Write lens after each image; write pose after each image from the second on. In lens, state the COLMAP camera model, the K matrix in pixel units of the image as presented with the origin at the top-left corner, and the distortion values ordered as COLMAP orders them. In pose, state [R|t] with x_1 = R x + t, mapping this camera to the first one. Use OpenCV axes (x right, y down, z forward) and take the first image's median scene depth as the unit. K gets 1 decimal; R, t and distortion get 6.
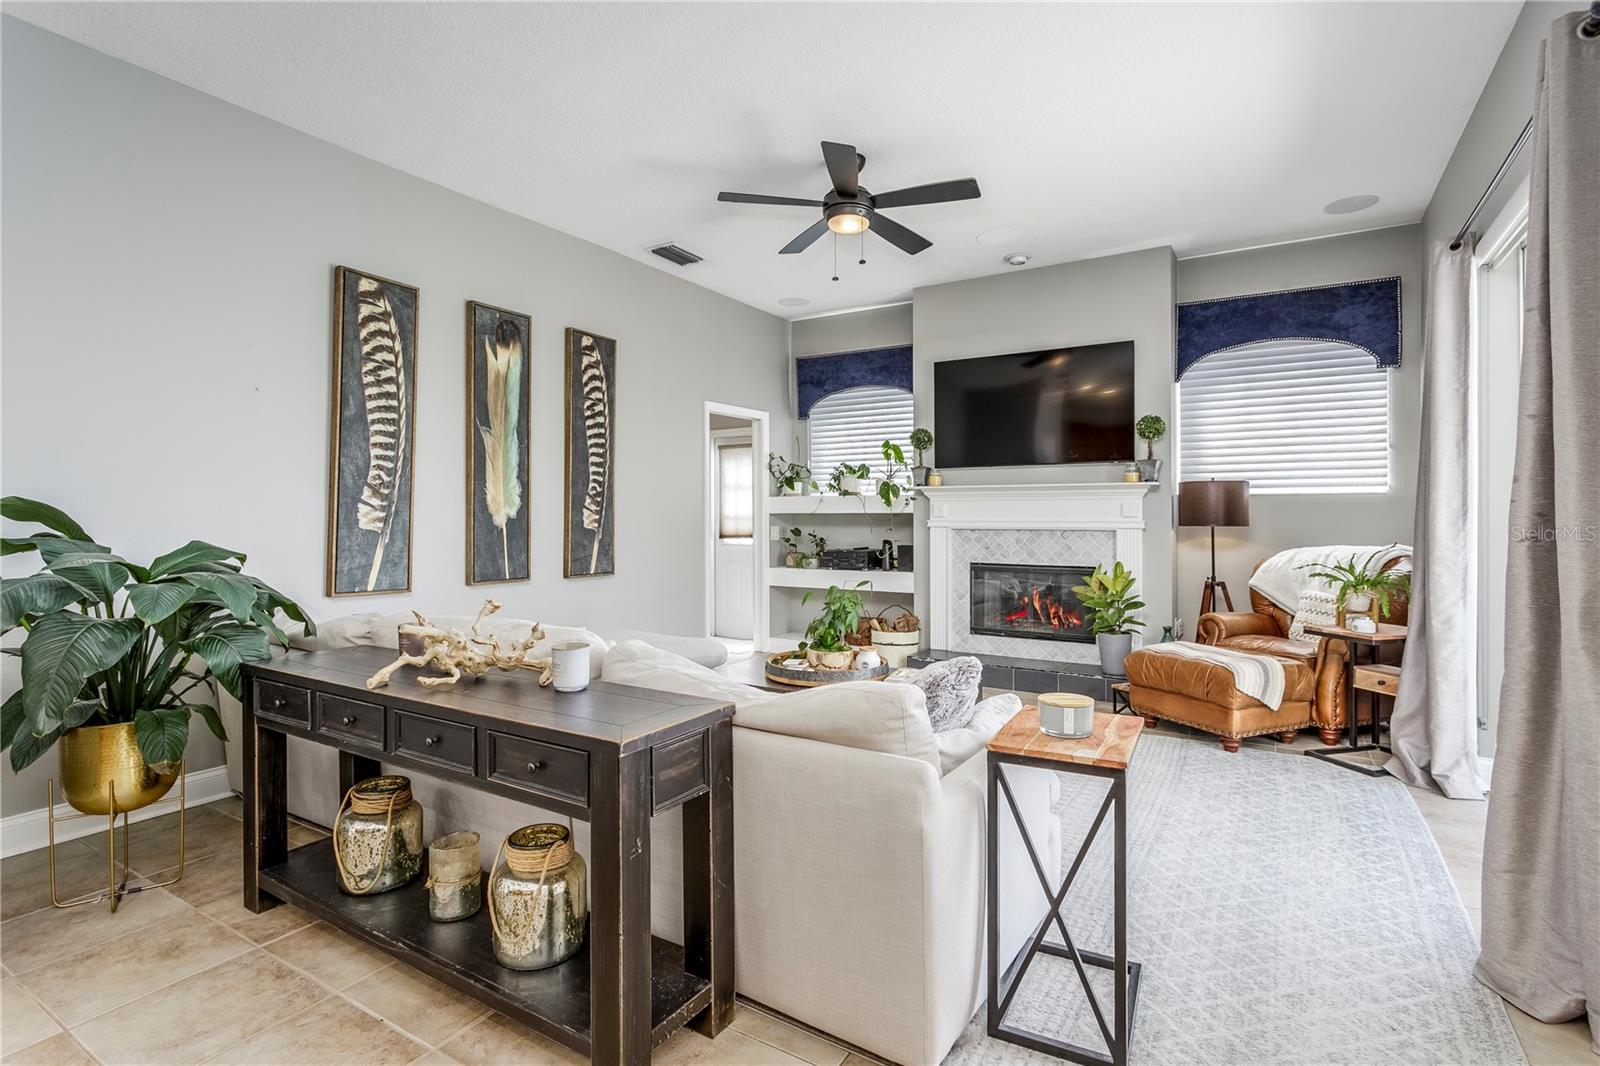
lens RADIAL K [[781.5, 0, 799.3], [0, 781.5, 512.5], [0, 0, 1]] dist [-0.001706, 0.000075]
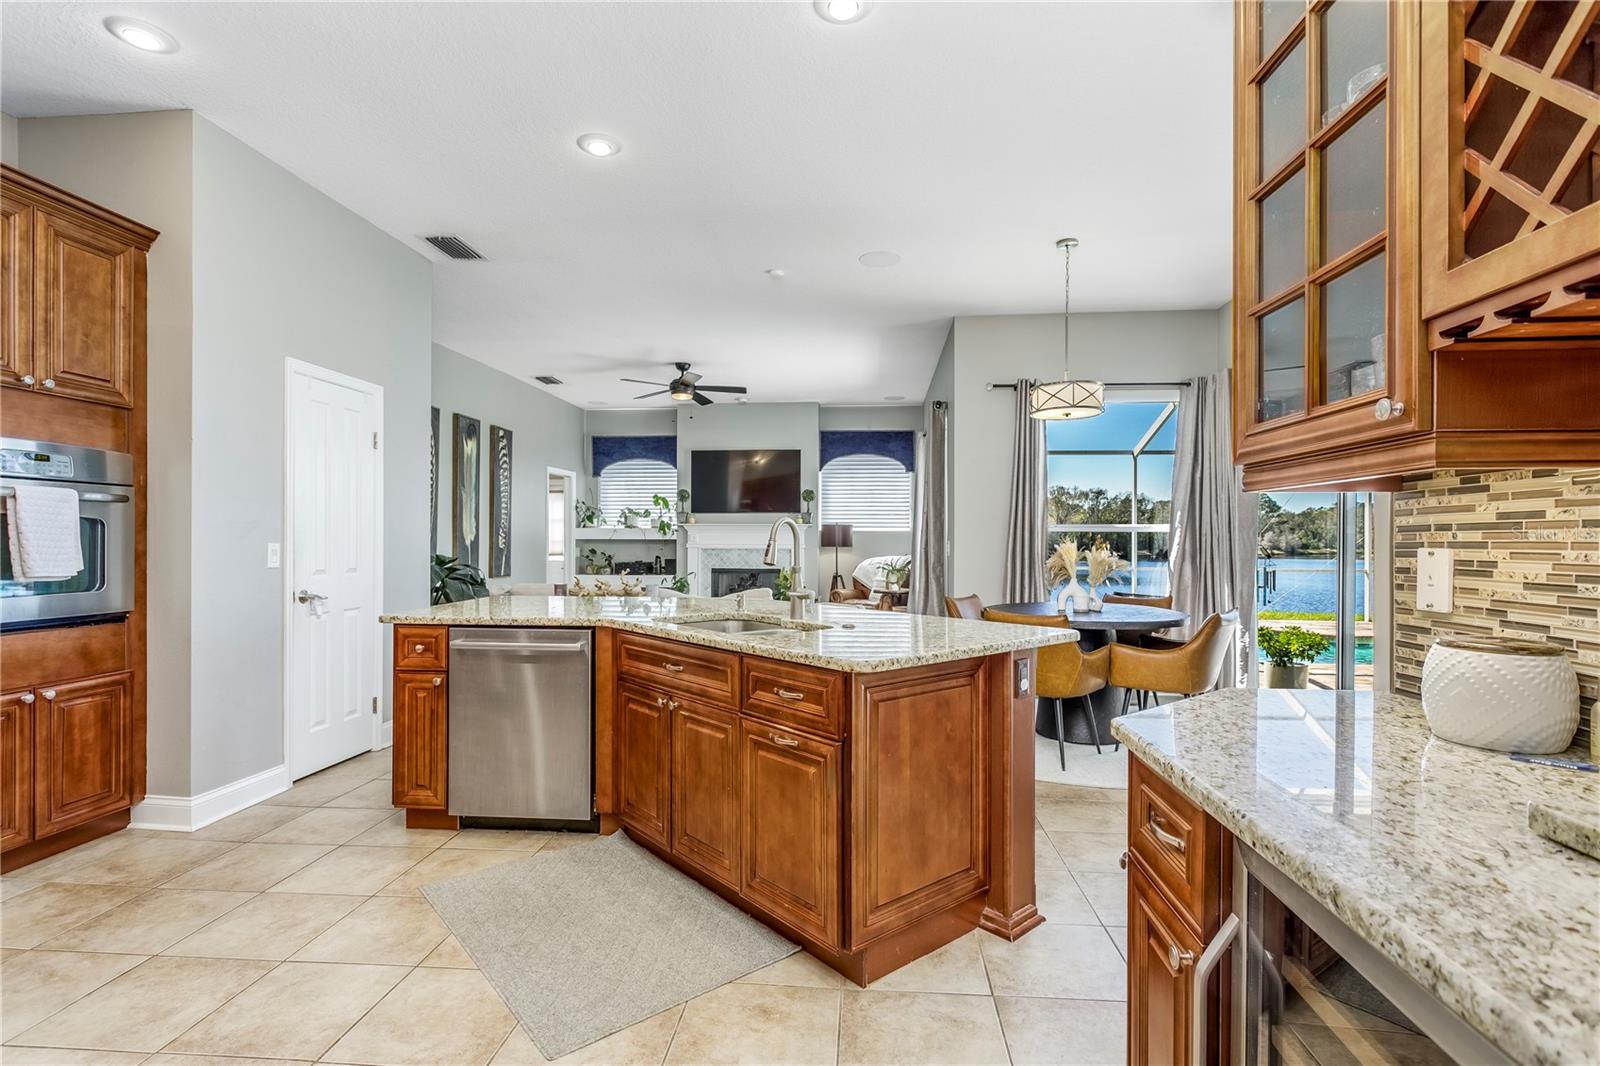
lens RADIAL K [[762.6, 0, 800.0], [0, 762.6, 533.0], [0, 0, 1]] dist [-0.001254, -0.000204]
pose [[0.897492, 0.009194, 0.440936, -0.383155], [-0.005461, 0.999938, -0.009734, 0.001657], [-0.440998, 0.006329, 0.897486, -0.654099]]
